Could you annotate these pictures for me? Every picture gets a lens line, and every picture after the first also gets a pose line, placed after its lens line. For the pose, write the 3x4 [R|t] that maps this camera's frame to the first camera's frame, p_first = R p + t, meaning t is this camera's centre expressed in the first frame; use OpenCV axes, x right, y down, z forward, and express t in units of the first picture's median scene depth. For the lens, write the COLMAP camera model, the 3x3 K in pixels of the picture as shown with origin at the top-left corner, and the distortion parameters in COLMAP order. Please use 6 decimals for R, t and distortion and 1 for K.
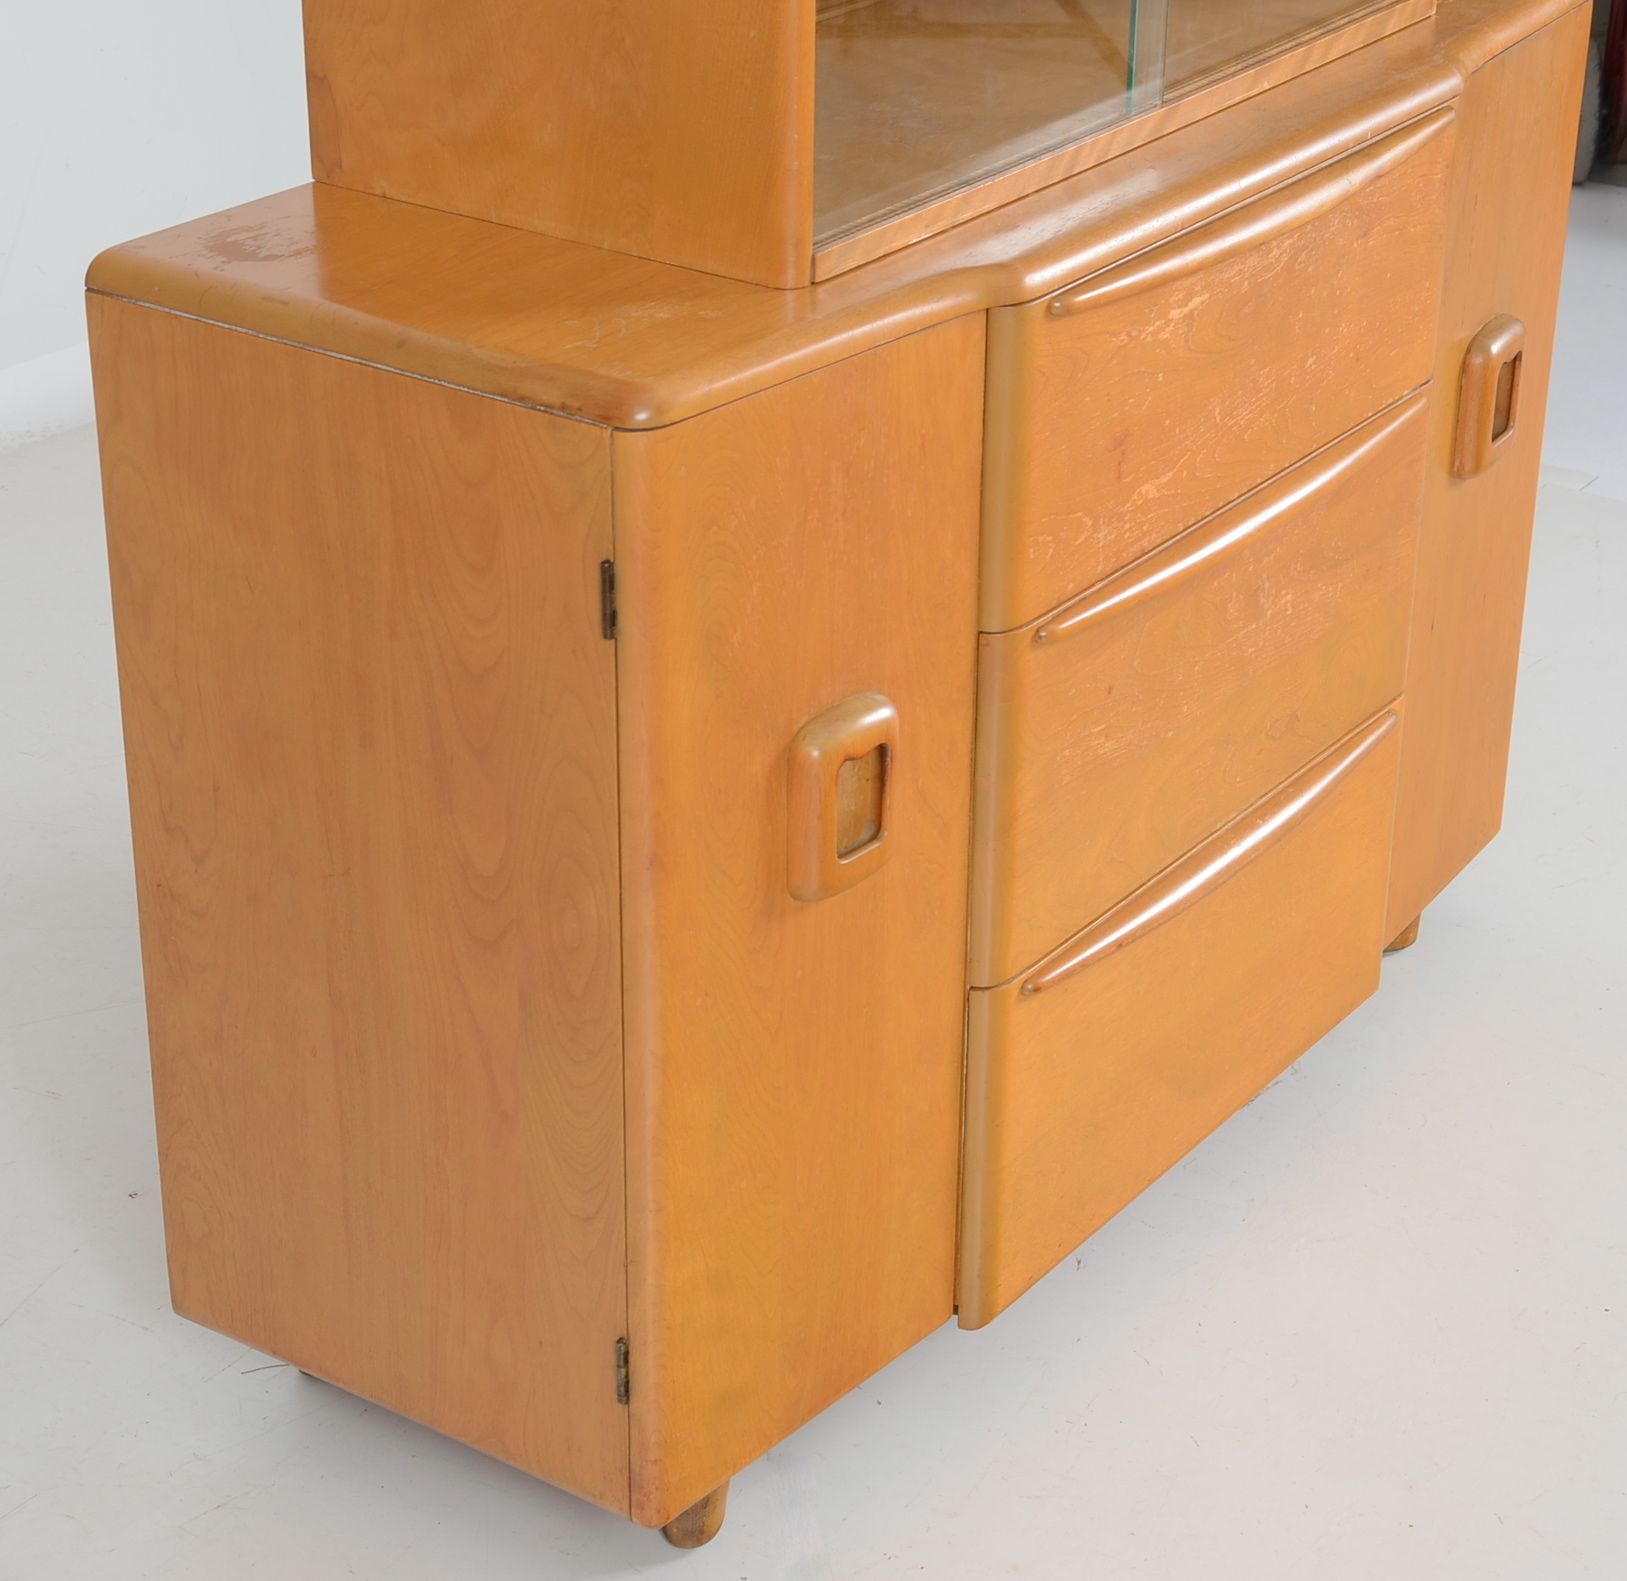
lens RADIAL K [[3612.6, 0, 810.9], [0, 3612.6, 791.8], [0, 0, 1]] dist [0.118939, 0.000000]
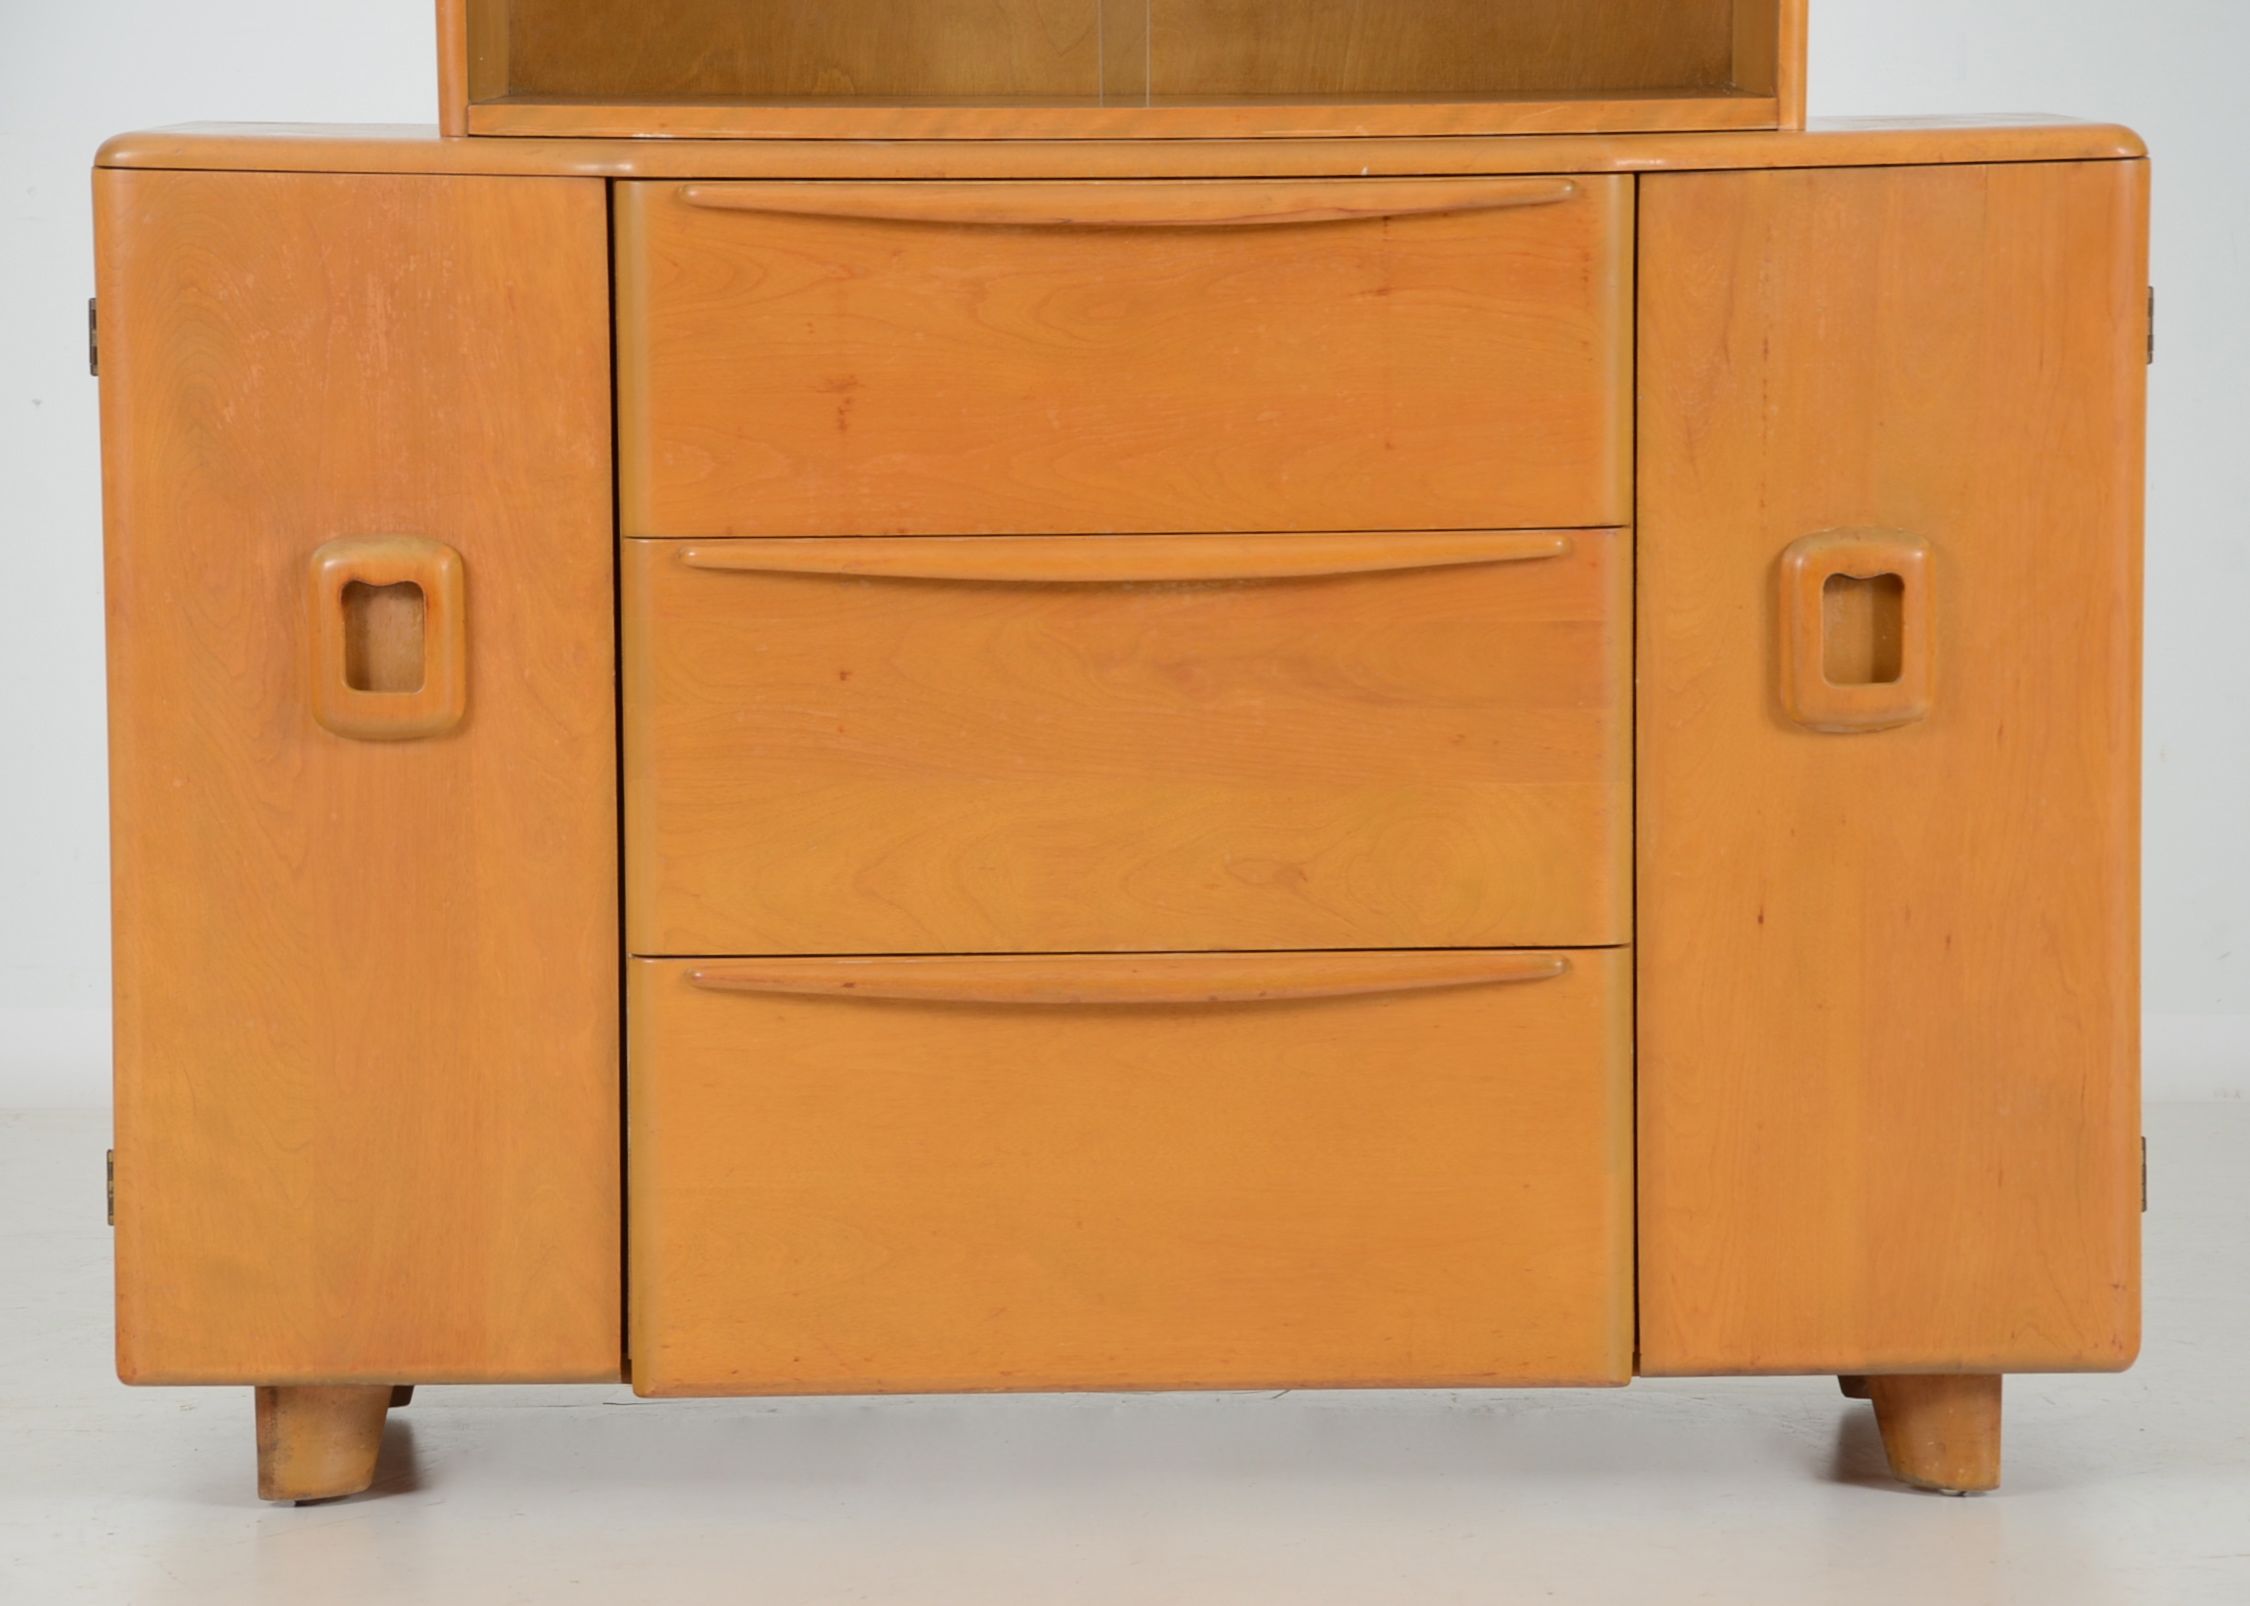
lens RADIAL K [[8254.6, 0, 1145.6], [0, 8254.6, 807.6], [0, 0, 1]] dist [0.948705, 0.000000]
pose [[0.587297, 0.074127, -0.805970, 1.905855], [-0.344667, 0.923899, -0.166180, 0.340130], [0.732316, 0.375388, 0.568152, -0.125891]]
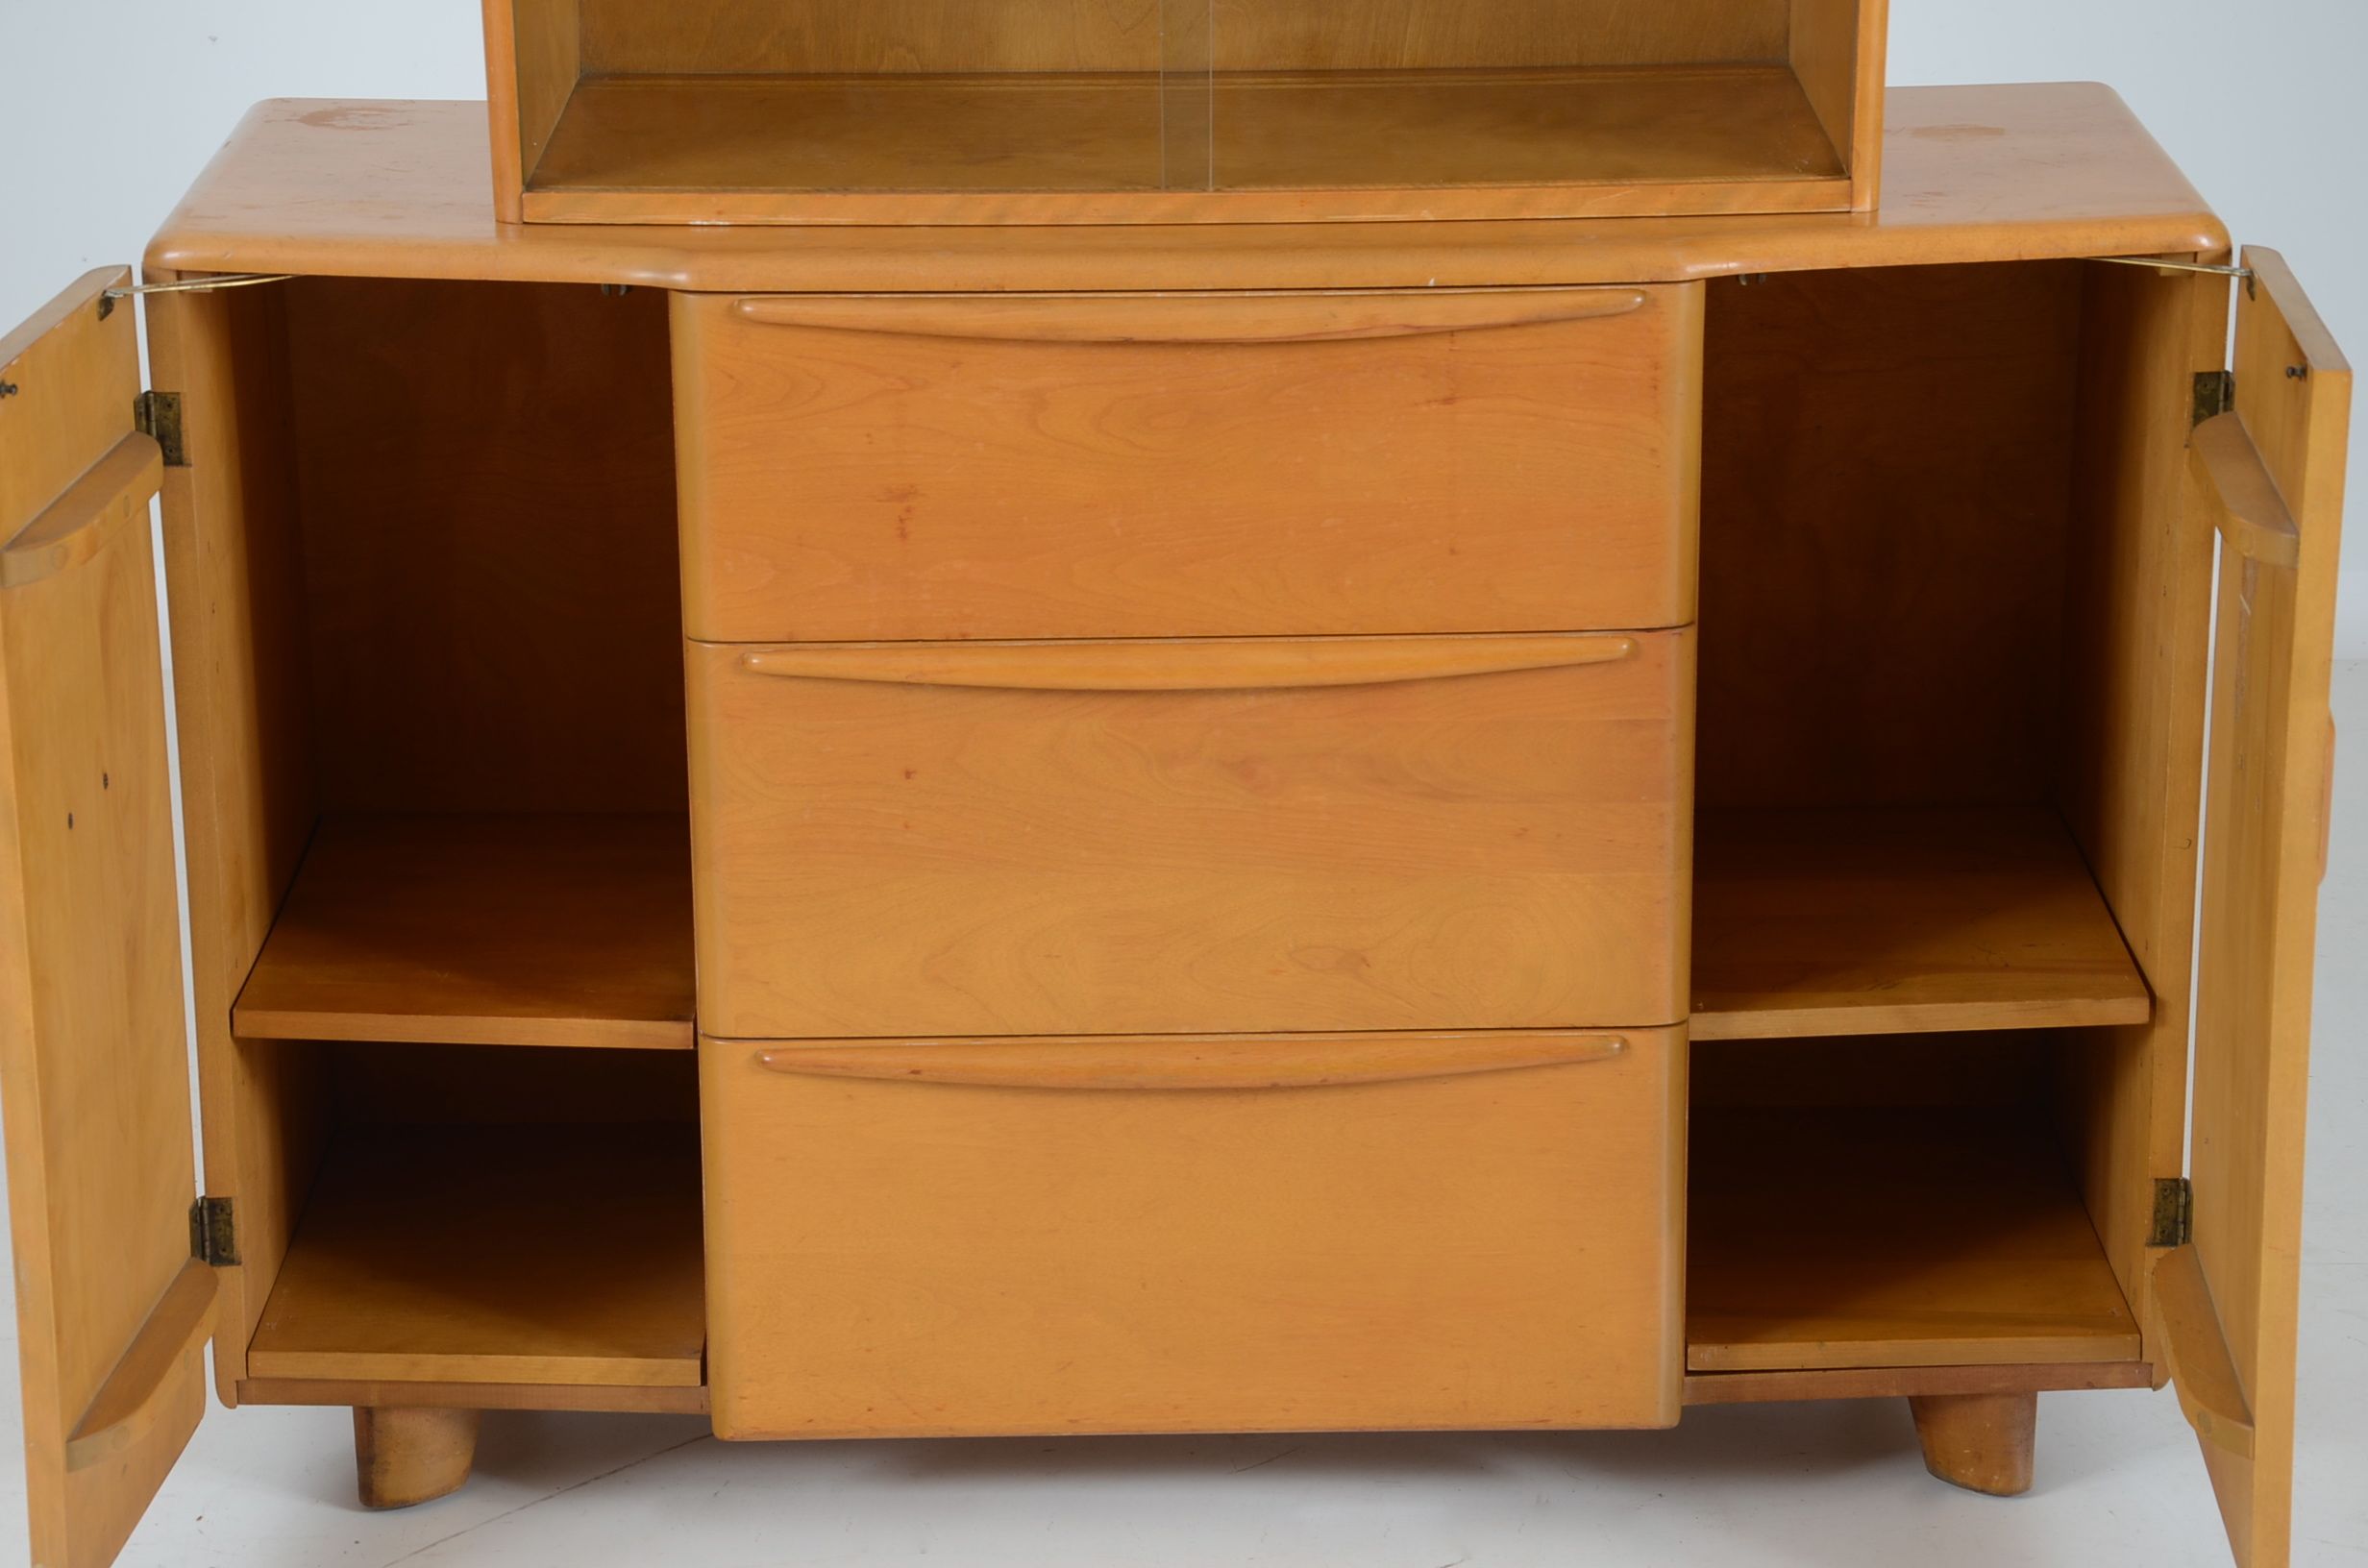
lens RADIAL K [[5667.2, 0, 1164.2], [0, 5667.2, 779.7], [0, 0, 1]] dist [0.497292, 0.000000]
pose [[0.581638, 0.239895, -0.777269, 1.301029], [-0.343506, 0.938583, 0.032634, -0.100865], [0.737360, 0.248016, 0.628322, 0.151115]]
